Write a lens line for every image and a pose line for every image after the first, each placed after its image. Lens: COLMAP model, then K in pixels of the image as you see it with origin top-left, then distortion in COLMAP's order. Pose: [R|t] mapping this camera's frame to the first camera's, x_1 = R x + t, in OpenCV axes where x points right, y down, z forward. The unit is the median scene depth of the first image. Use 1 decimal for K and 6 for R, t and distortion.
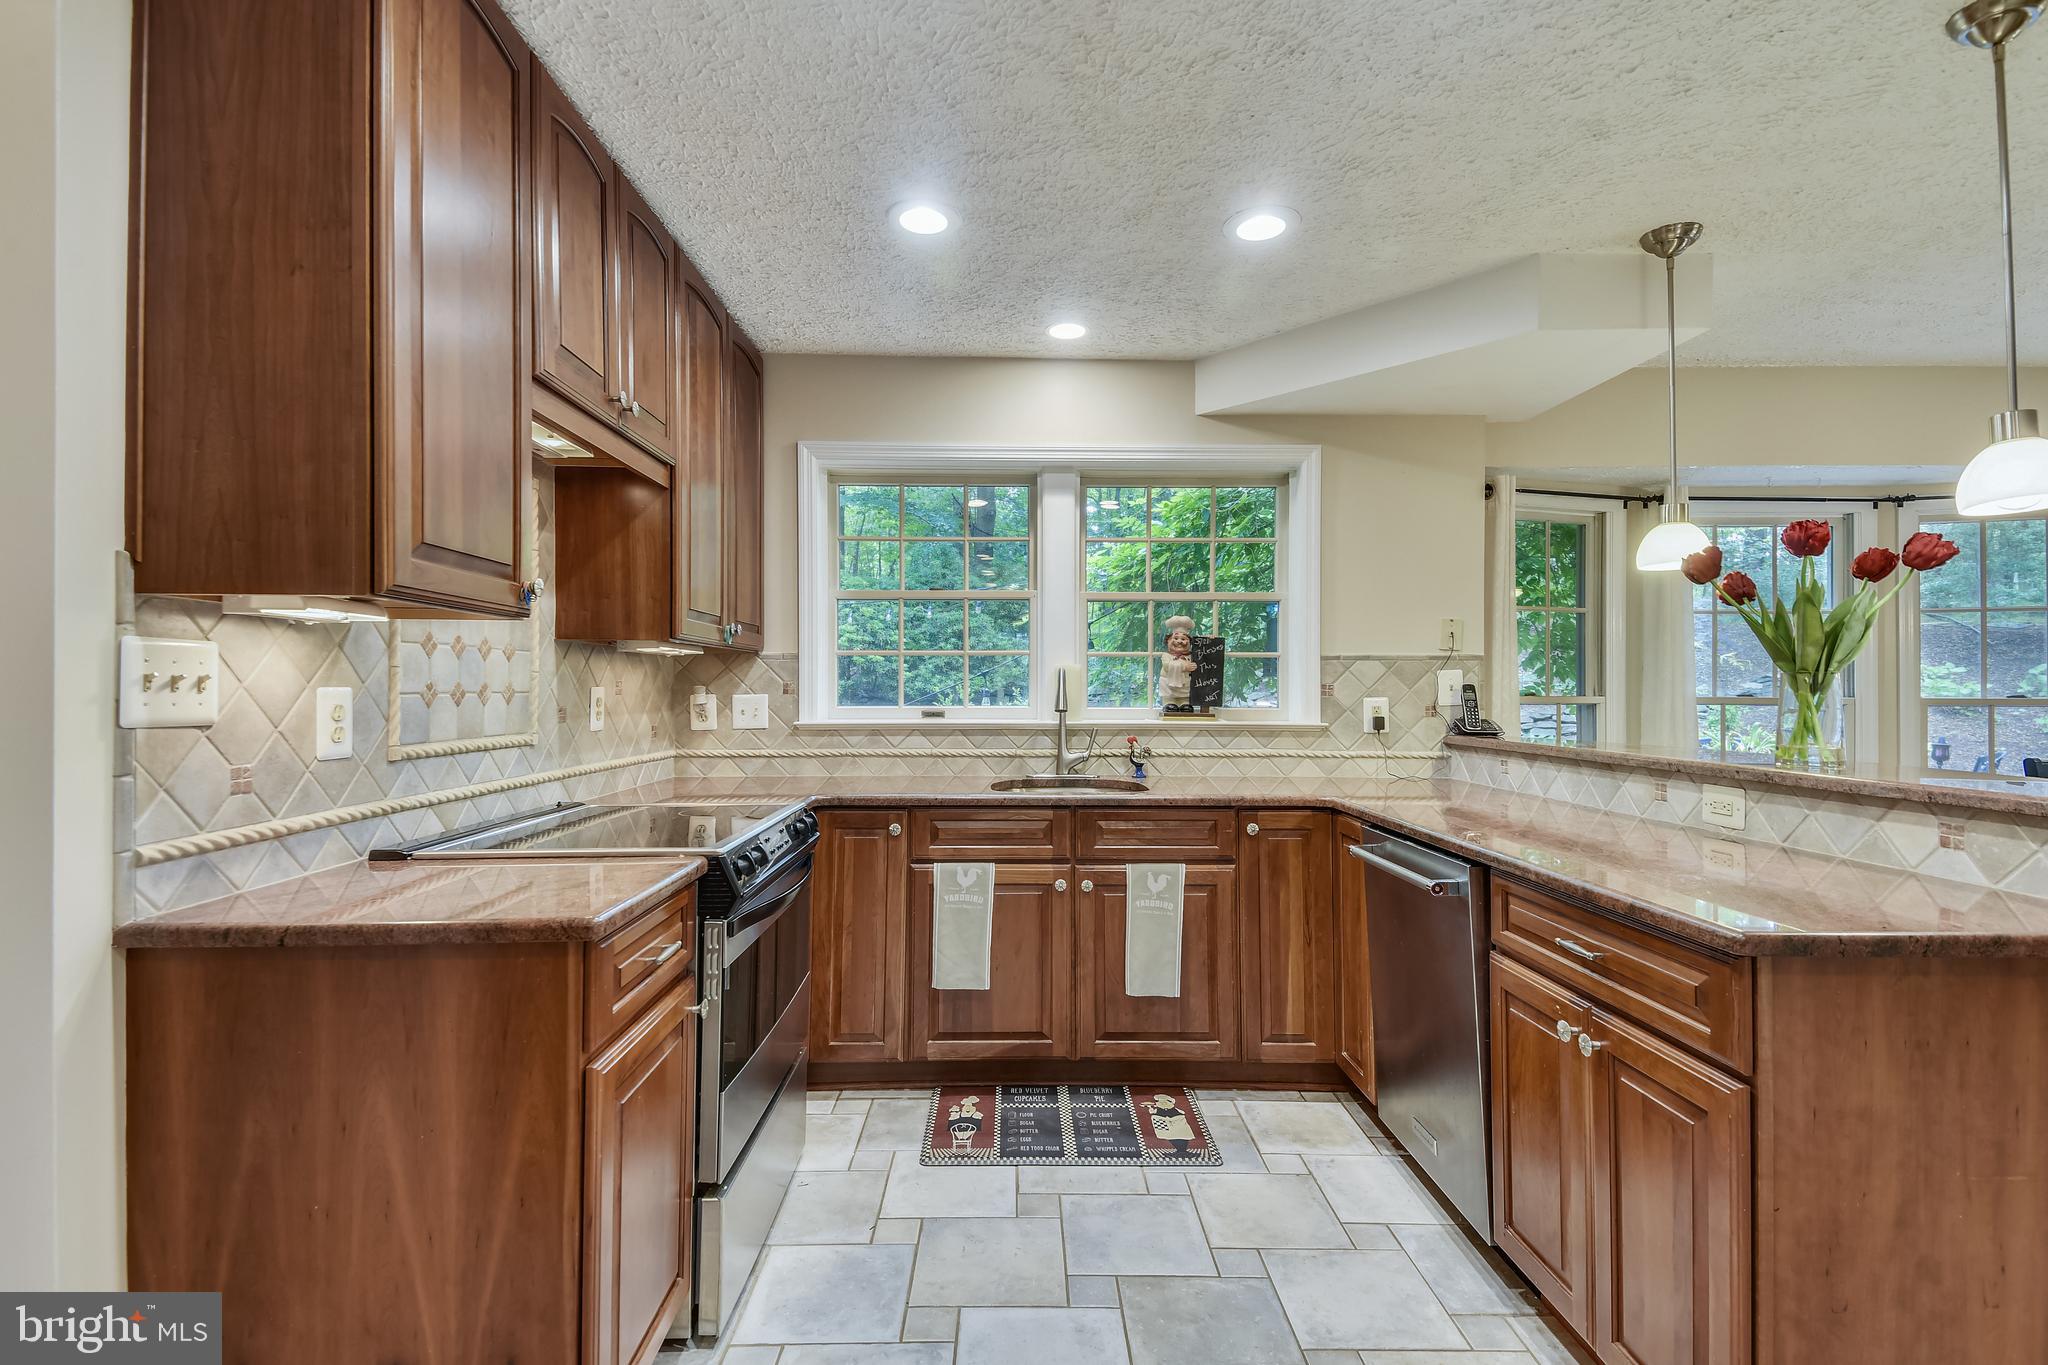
lens RADIAL K [[954.1, 0, 1032.6], [0, 954.1, 675.4], [0, 0, 1]] dist [0.025800, -0.006830]
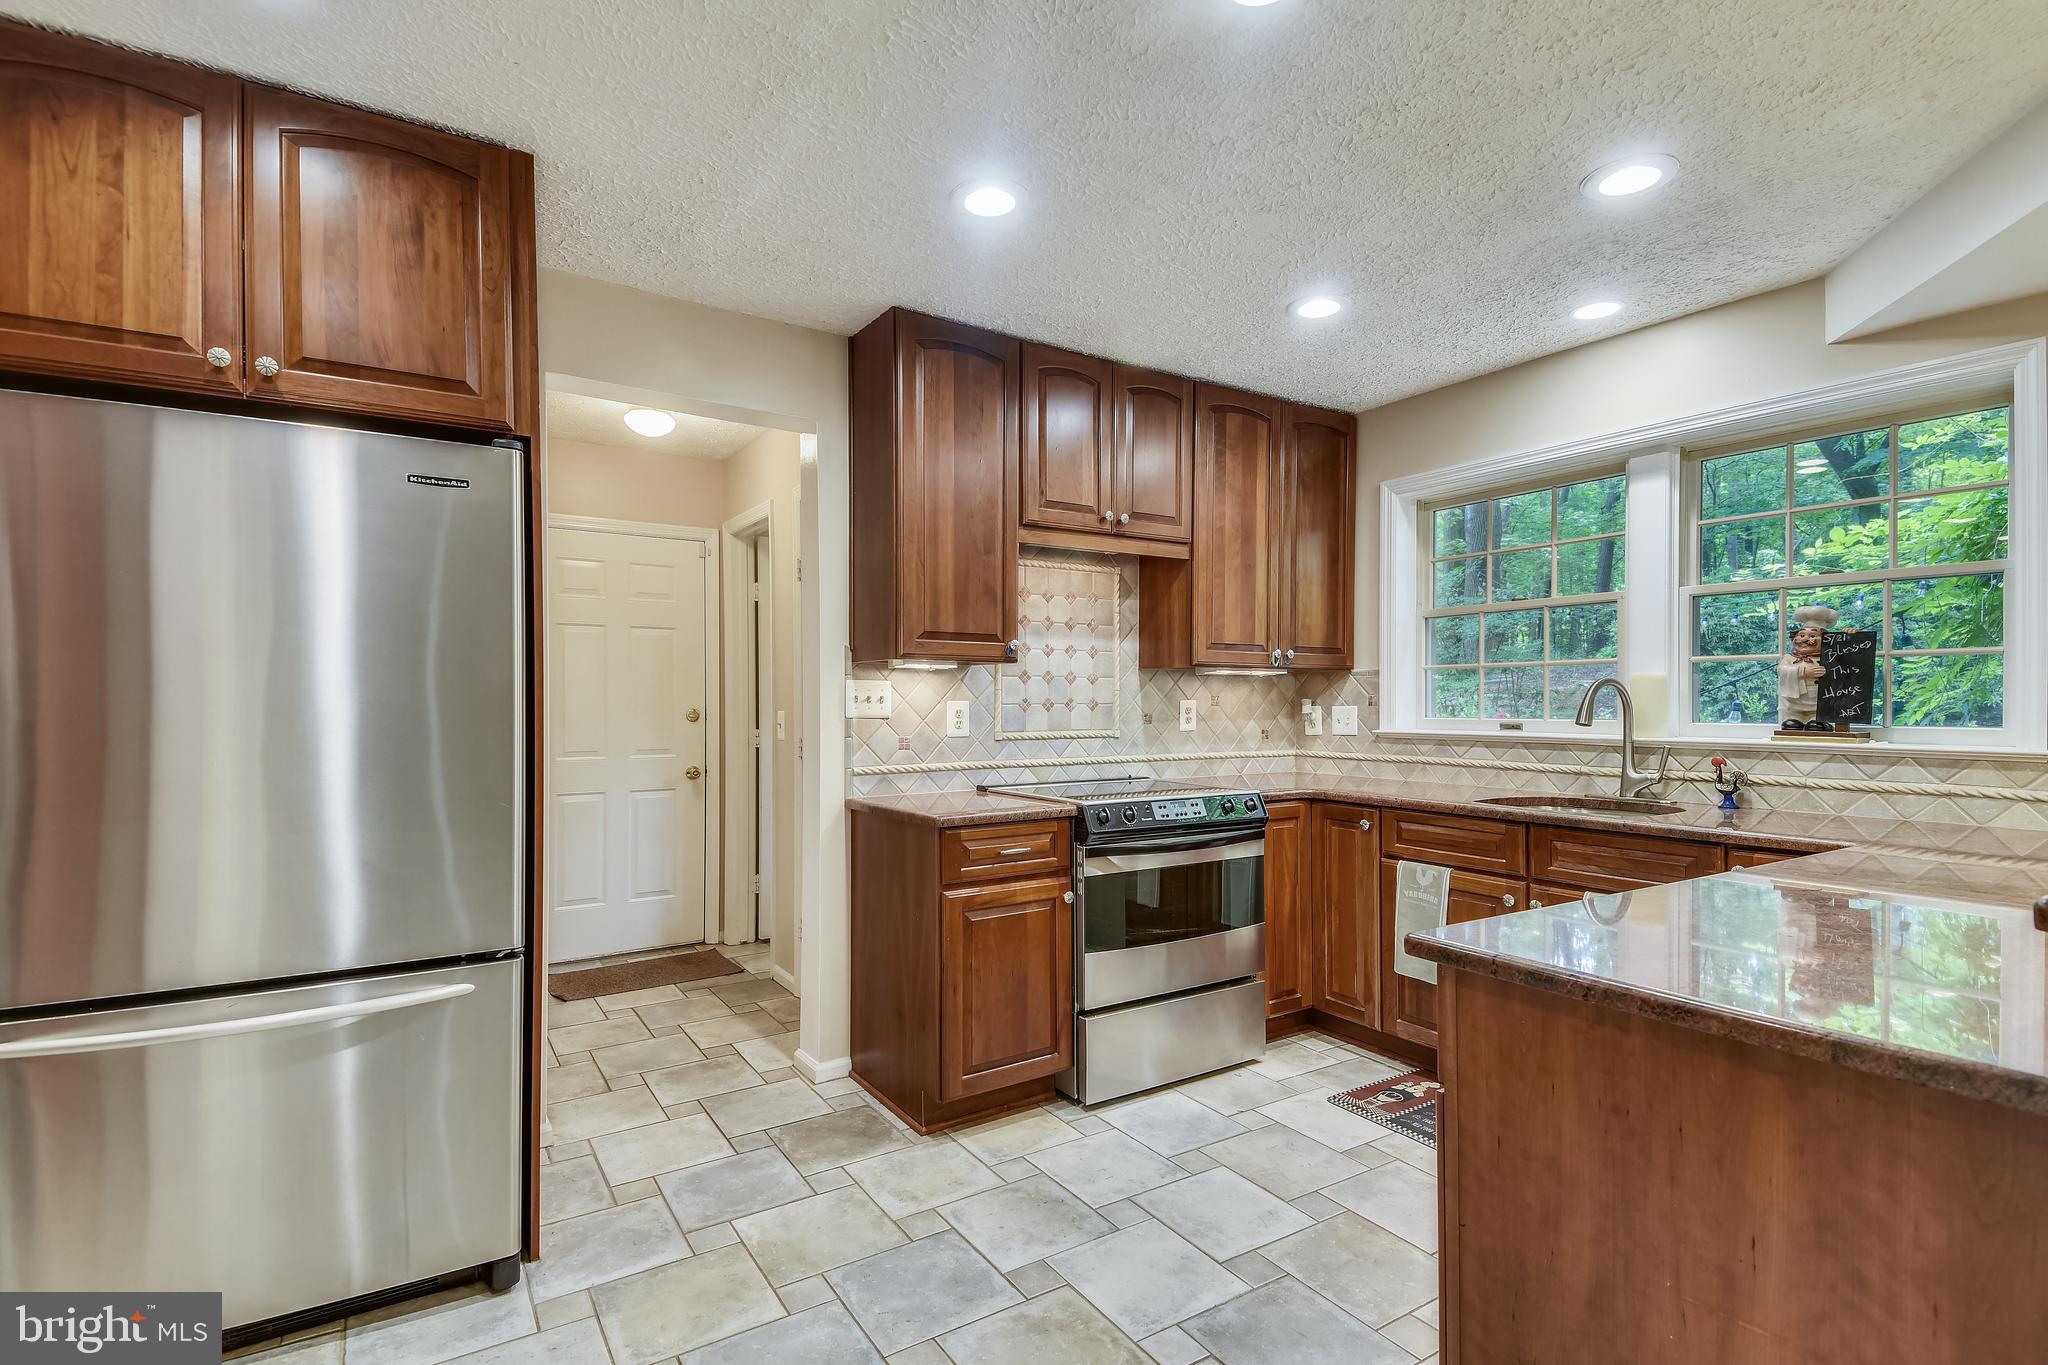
lens RADIAL K [[954.1, 0, 1016.4], [0, 954.1, 690.7], [0, 0, 1]] dist [0.025800, -0.006830]
pose [[0.524526, -0.011328, -0.851319, 0.610077], [0.013300, 0.999898, -0.005110, 0.001853], [0.851290, -0.008642, 0.524624, 0.044157]]
